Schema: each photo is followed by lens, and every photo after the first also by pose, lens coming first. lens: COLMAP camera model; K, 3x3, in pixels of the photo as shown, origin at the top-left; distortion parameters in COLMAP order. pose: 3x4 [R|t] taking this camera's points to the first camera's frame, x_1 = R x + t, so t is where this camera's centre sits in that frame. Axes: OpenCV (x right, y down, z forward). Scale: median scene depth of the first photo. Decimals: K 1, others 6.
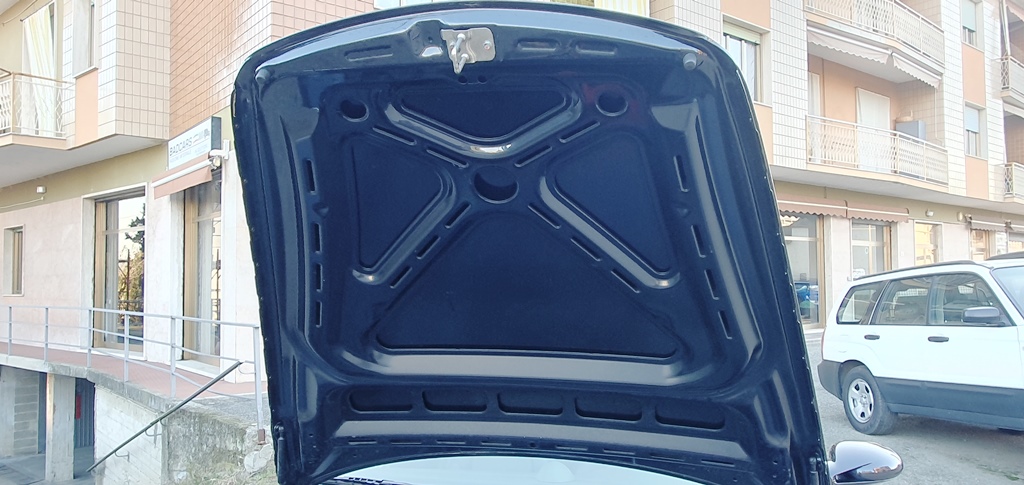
lens RADIAL K [[739.6, 0, 512.0], [0, 739.6, 242.5], [0, 0, 1]] dist [0.011837, 0.000755]
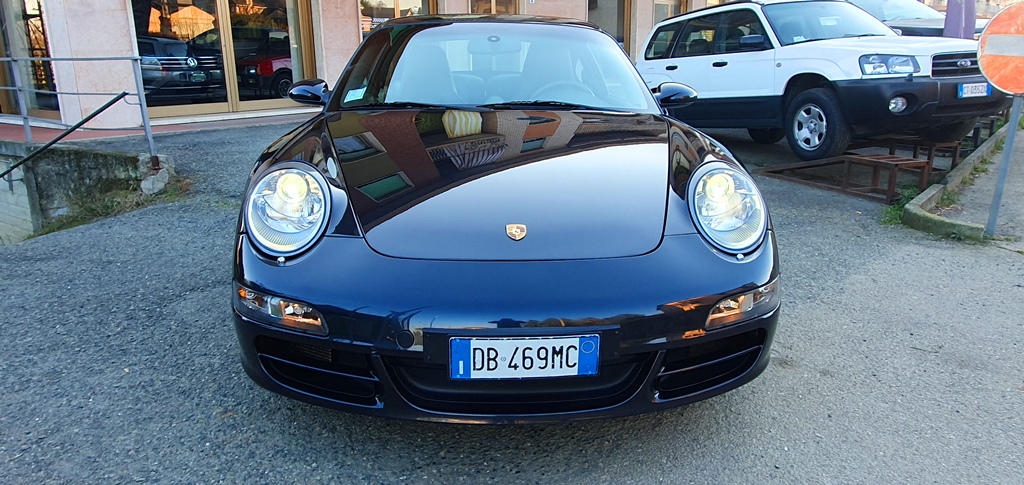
lens RADIAL K [[739.6, 0, 512.0], [0, 739.6, 242.5], [0, 0, 1]] dist [0.011837, 0.000755]
pose [[0.966420, -0.068830, 0.247579, -0.102522], [-0.007449, 0.955551, 0.294731, 0.045693], [-0.256861, -0.286678, 0.922951, -0.163076]]
